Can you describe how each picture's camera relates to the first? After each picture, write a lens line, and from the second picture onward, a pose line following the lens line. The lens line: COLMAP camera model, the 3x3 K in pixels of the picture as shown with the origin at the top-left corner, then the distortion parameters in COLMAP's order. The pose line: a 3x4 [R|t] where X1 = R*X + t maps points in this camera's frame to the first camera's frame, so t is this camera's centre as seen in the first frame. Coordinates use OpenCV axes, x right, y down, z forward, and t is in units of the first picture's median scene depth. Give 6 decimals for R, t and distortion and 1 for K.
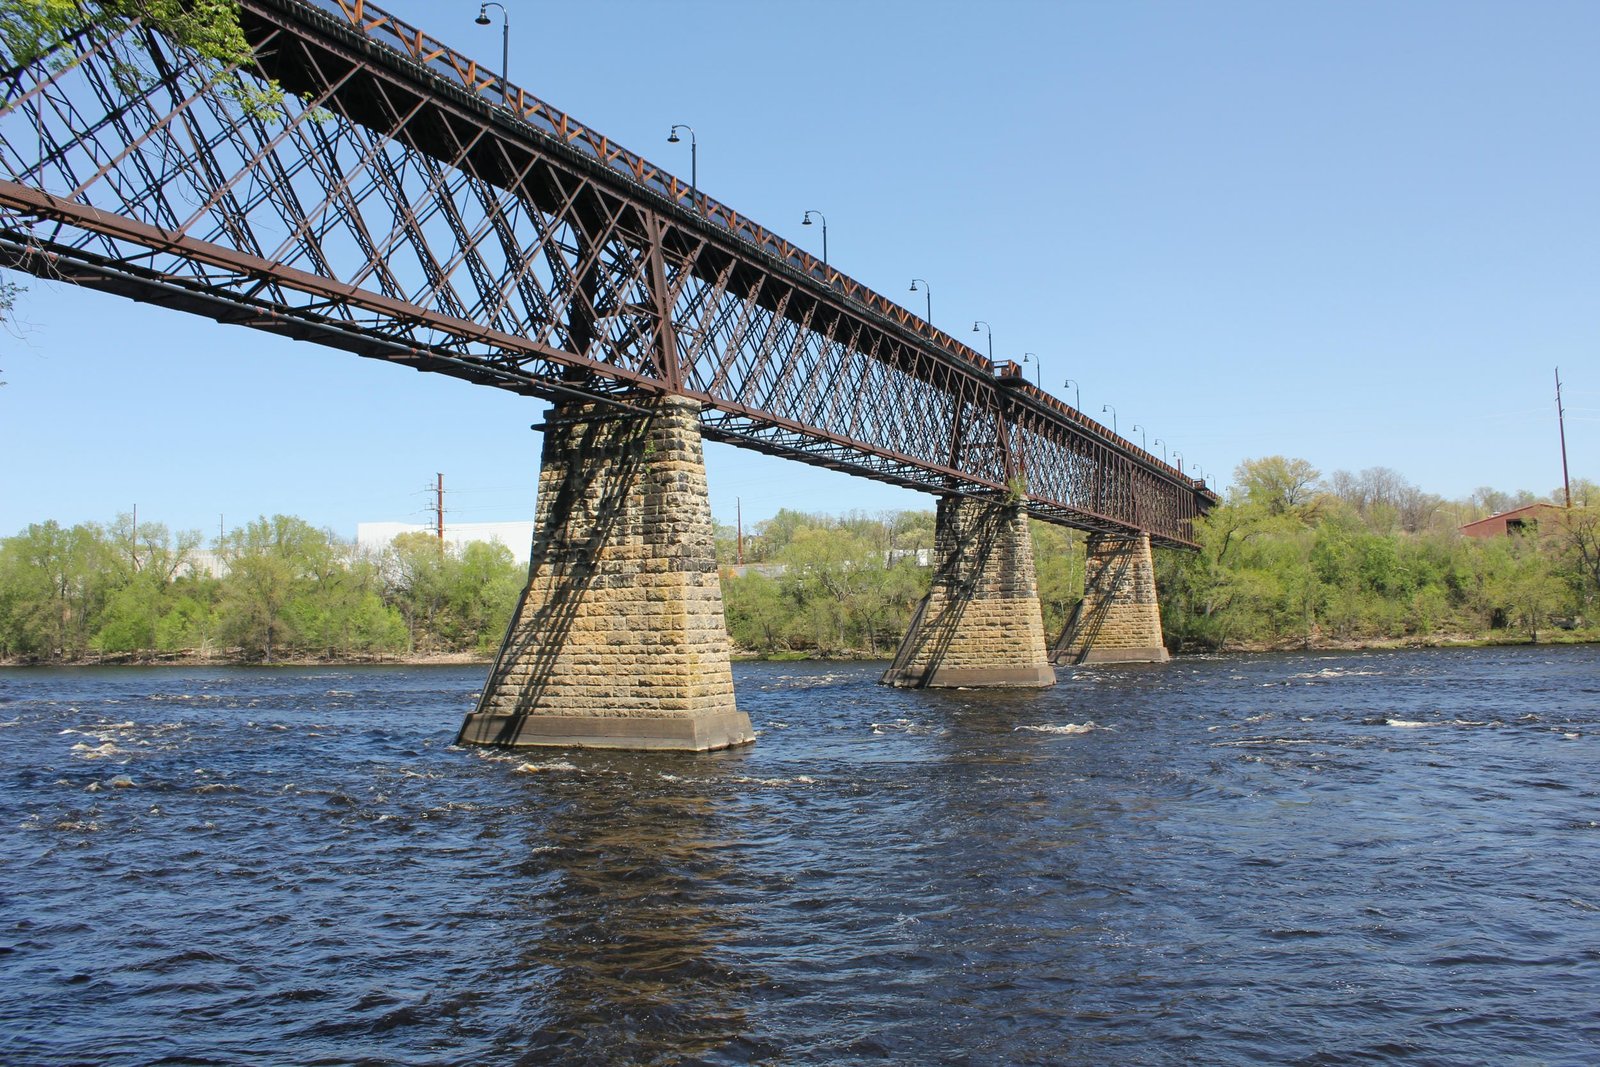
lens RADIAL K [[1289.2, 0, 800.0], [0, 1289.2, 533.5], [0, 0, 1]] dist [-0.118280, 0.008063]
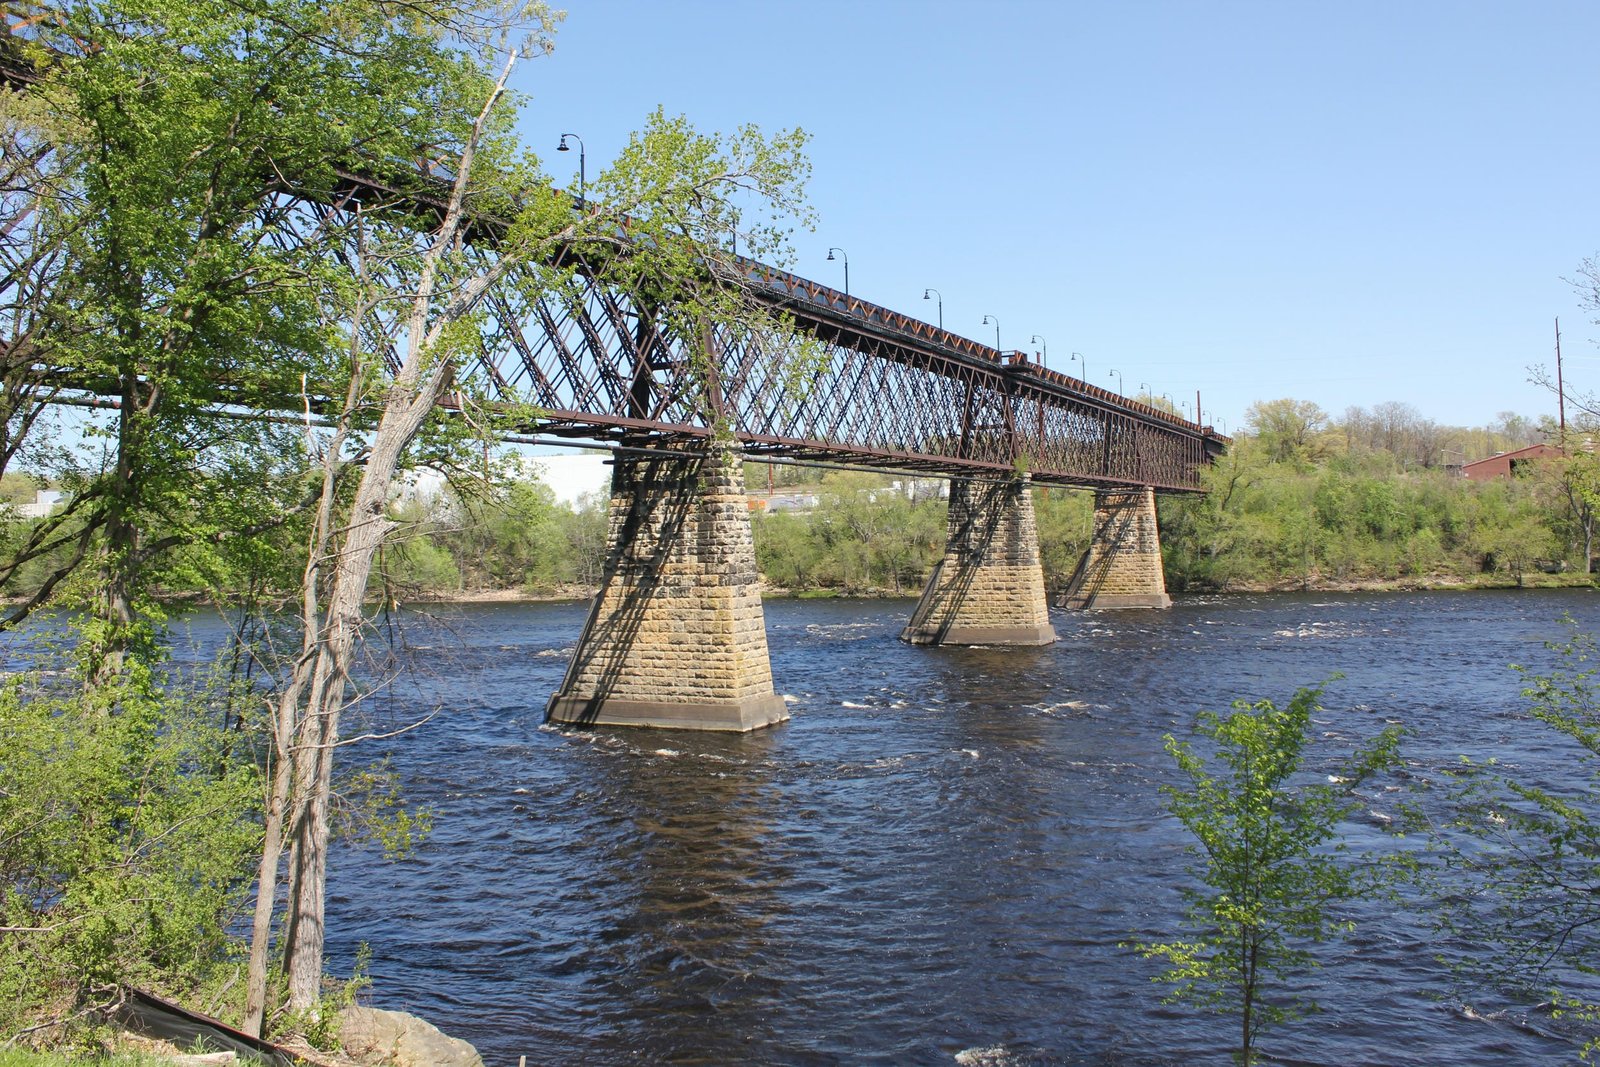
lens RADIAL K [[1289.2, 0, 800.0], [0, 1289.2, 533.5], [0, 0, 1]] dist [-0.118280, 0.008063]
pose [[0.999729, -0.003803, -0.022981, 0.002332], [0.005361, 0.997663, 0.068115, -0.054887], [0.022668, -0.068219, 0.997413, -0.119108]]
